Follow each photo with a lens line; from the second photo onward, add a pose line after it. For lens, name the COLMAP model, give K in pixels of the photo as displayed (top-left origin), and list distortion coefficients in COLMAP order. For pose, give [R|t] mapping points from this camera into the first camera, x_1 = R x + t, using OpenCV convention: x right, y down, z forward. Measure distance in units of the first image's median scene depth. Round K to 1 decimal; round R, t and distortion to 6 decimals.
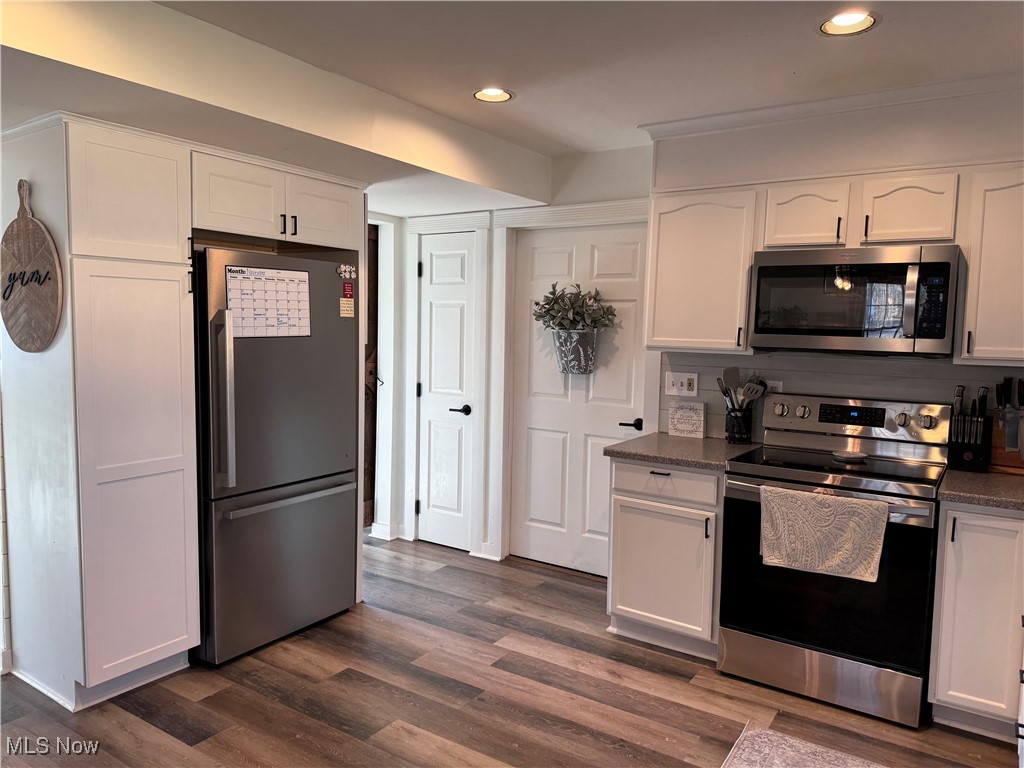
lens RADIAL K [[717.5, 0, 512.0], [0, 717.5, 384.0], [0, 0, 1]] dist [0.106219, -0.142406]
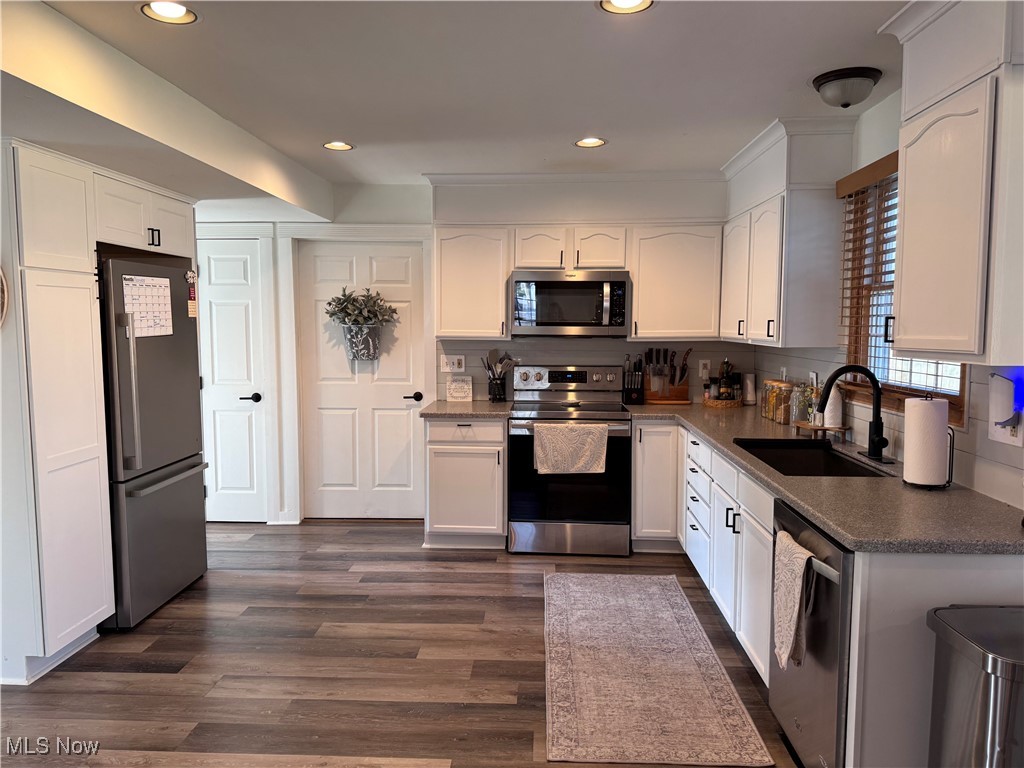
lens RADIAL K [[717.5, 0, 512.0], [0, 717.5, 384.0], [0, 0, 1]] dist [0.106219, -0.142406]
pose [[0.857629, -0.062644, 0.510440, -0.402976], [0.056413, 0.998023, 0.027698, 0.008408], [-0.511166, 0.005041, 0.859467, -0.246190]]
